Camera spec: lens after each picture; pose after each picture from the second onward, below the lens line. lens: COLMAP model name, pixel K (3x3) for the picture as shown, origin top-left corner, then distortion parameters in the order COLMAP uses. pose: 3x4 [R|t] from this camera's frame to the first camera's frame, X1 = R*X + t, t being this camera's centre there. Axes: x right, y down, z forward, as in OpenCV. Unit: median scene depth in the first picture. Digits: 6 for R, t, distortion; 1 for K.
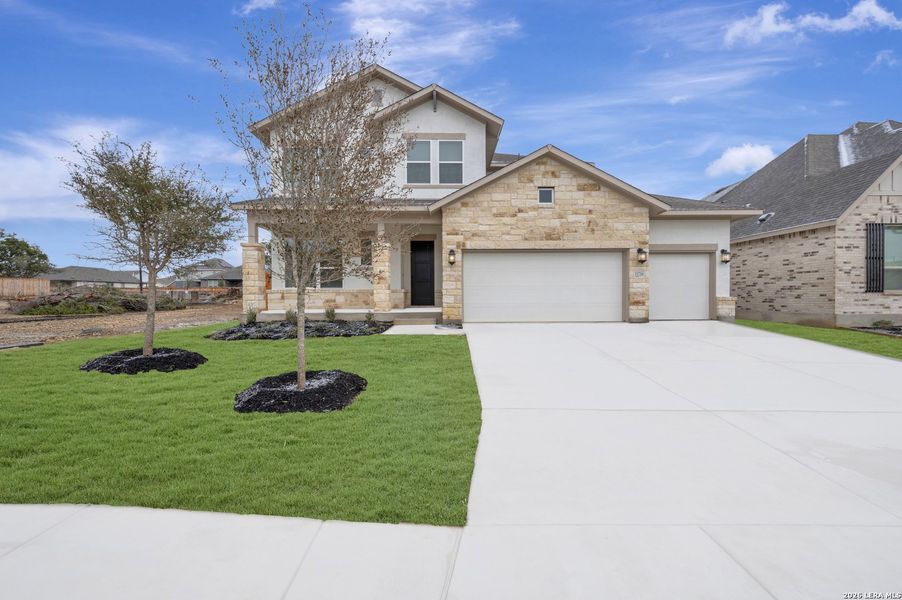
lens RADIAL K [[355.8, 0, 455.9], [0, 355.8, 297.7], [0, 0, 1]] dist [0.000251, -0.001375]
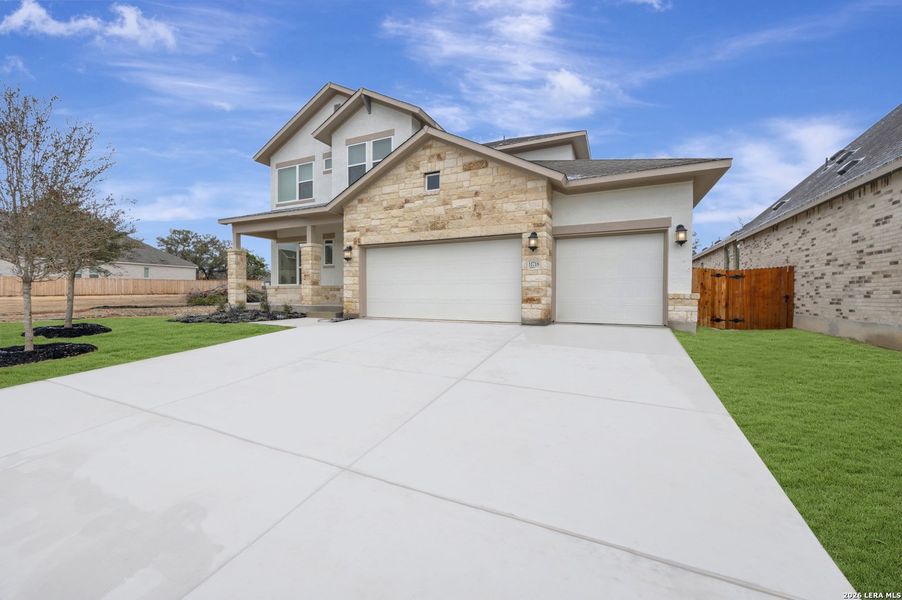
lens RADIAL K [[355.8, 0, 452.1], [0, 355.8, 300.5], [0, 0, 1]] dist [0.000251, -0.001375]
pose [[0.898310, 0.014494, -0.439123, 0.701006], [-0.011505, 0.999889, 0.009466, 0.010104], [0.439212, -0.003452, 0.898377, 0.195459]]
